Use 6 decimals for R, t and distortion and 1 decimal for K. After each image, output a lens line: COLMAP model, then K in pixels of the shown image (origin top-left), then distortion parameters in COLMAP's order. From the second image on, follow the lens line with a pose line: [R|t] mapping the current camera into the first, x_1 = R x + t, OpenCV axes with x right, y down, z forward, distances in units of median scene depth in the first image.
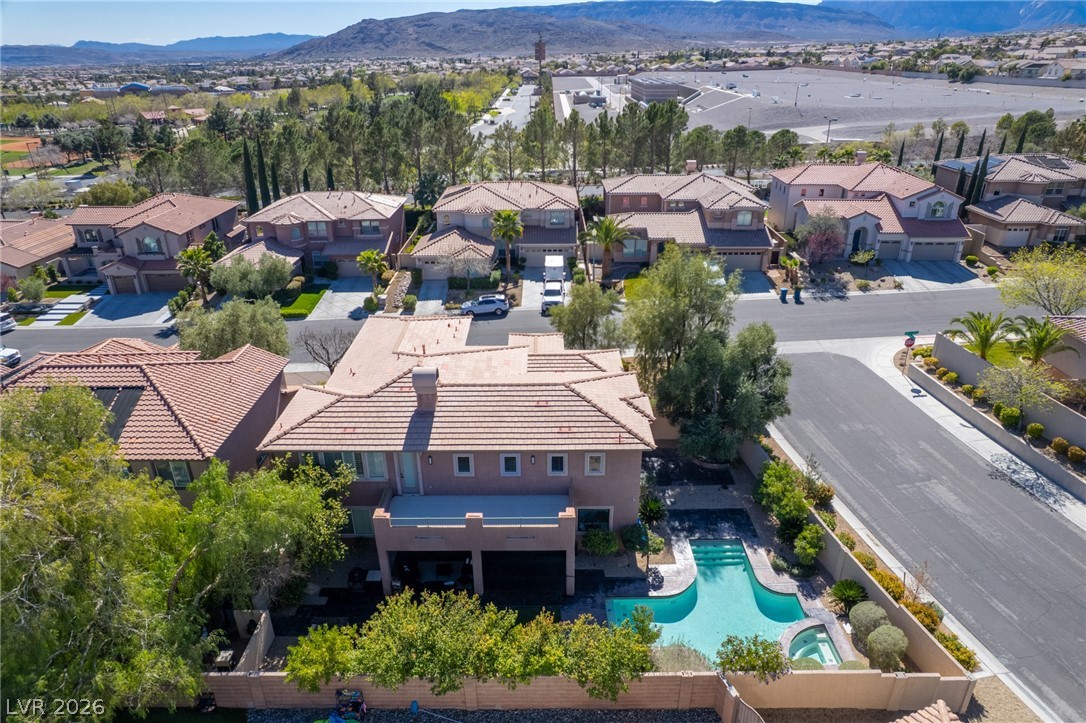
lens RADIAL K [[695.7, 0, 549.1], [0, 695.7, 360.8], [0, 0, 1]] dist [-0.070893, 0.063169]
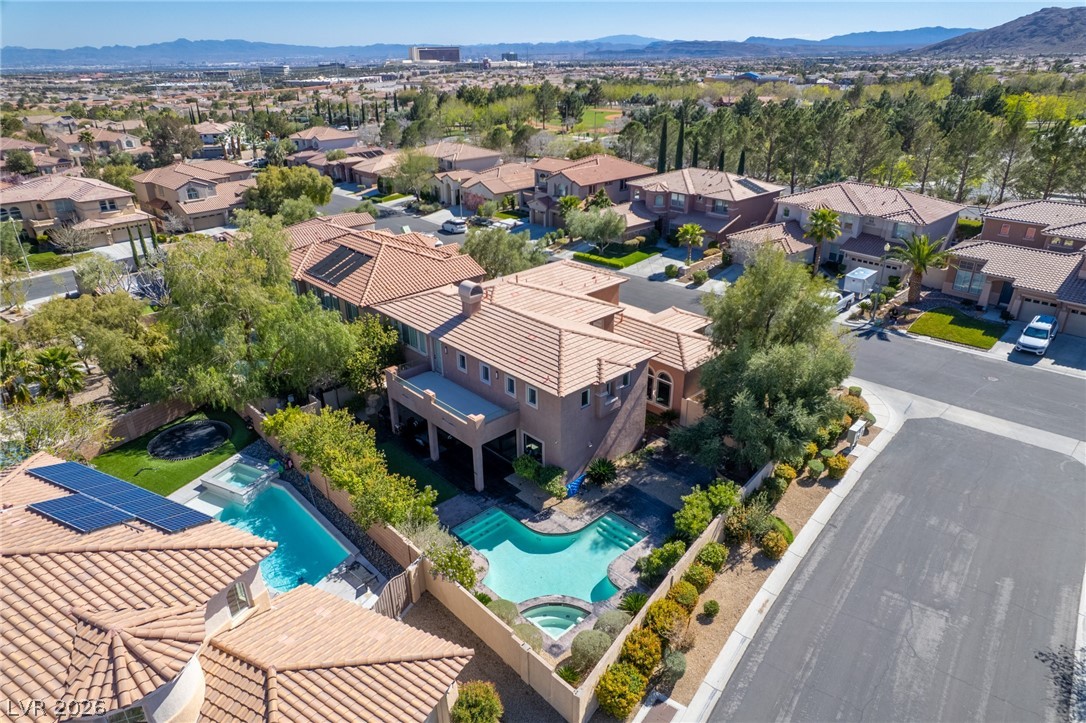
lens RADIAL K [[695.7, 0, 549.1], [0, 695.7, 360.8], [0, 0, 1]] dist [-0.070893, 0.063169]
pose [[0.685837, 0.303350, -0.661519, 0.362652], [-0.298917, 0.946190, 0.123984, -0.024710], [0.663533, 0.112707, 0.739609, 0.075157]]
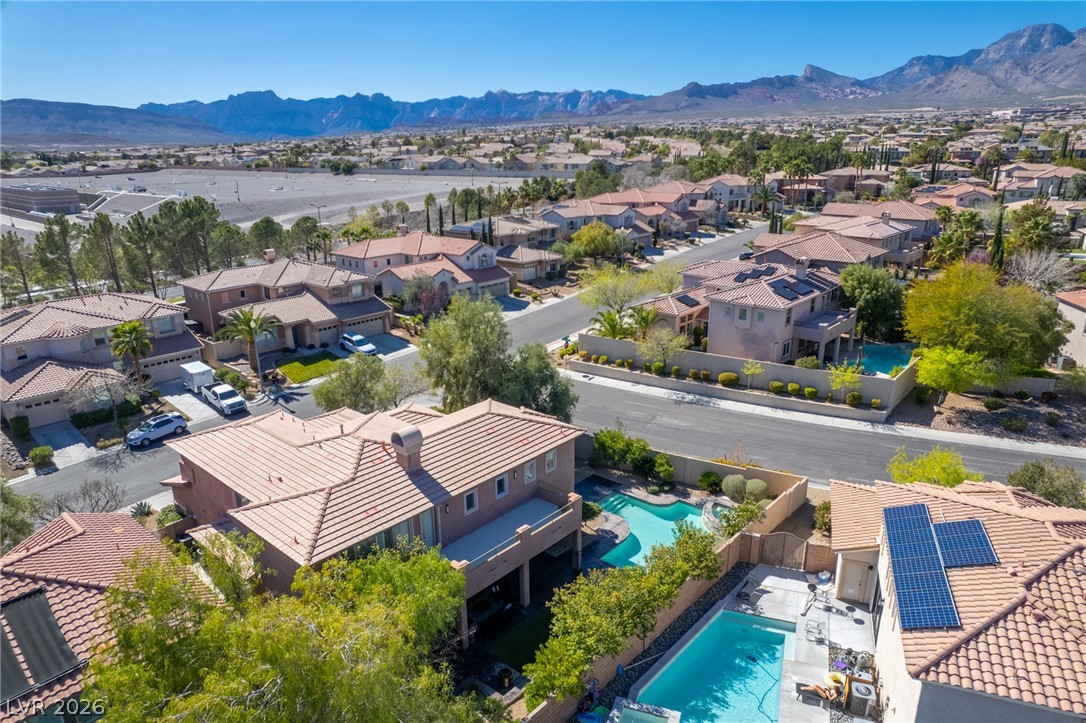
lens RADIAL K [[695.7, 0, 549.1], [0, 695.7, 360.8], [0, 0, 1]] dist [-0.070893, 0.063169]
pose [[0.657089, -0.222662, 0.720178, -0.337901], [0.314981, 0.949079, 0.006045, -0.011076], [-0.684851, 0.222870, 0.693763, 0.055695]]
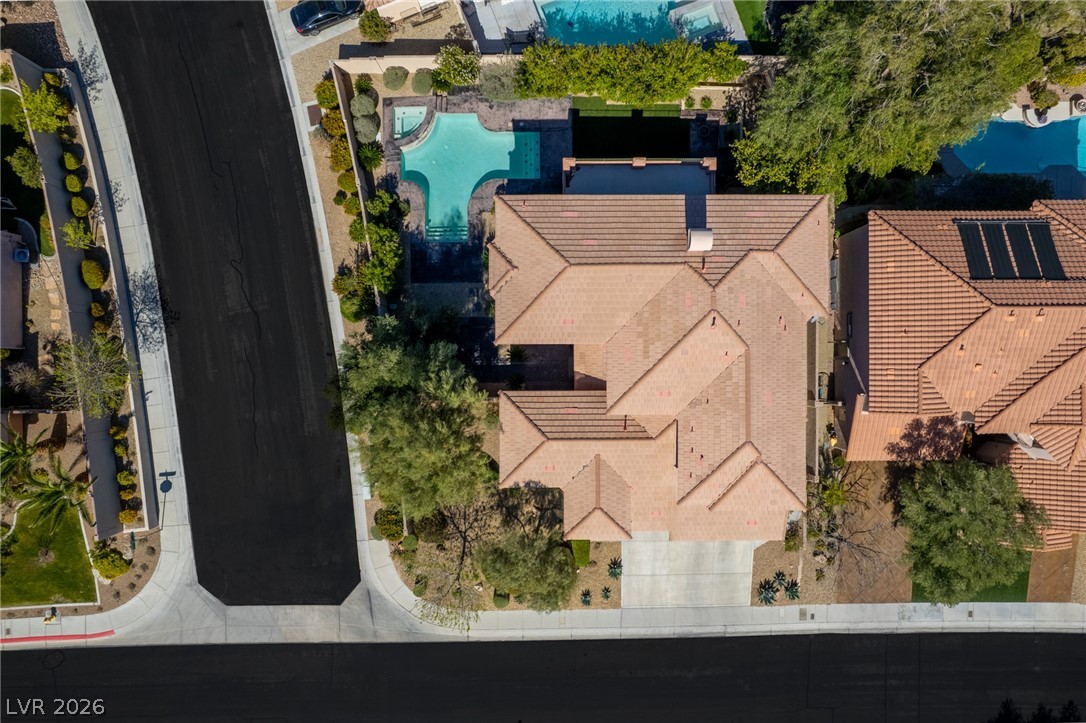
lens RADIAL K [[695.7, 0, 549.1], [0, 695.7, 360.8], [0, 0, 1]] dist [-0.070893, 0.063169]
pose [[-0.999987, 0.000456, 0.005020, 0.023283], [0.004384, -0.412864, 0.910782, -0.466432], [0.002488, 0.910792, 0.412857, 0.327629]]
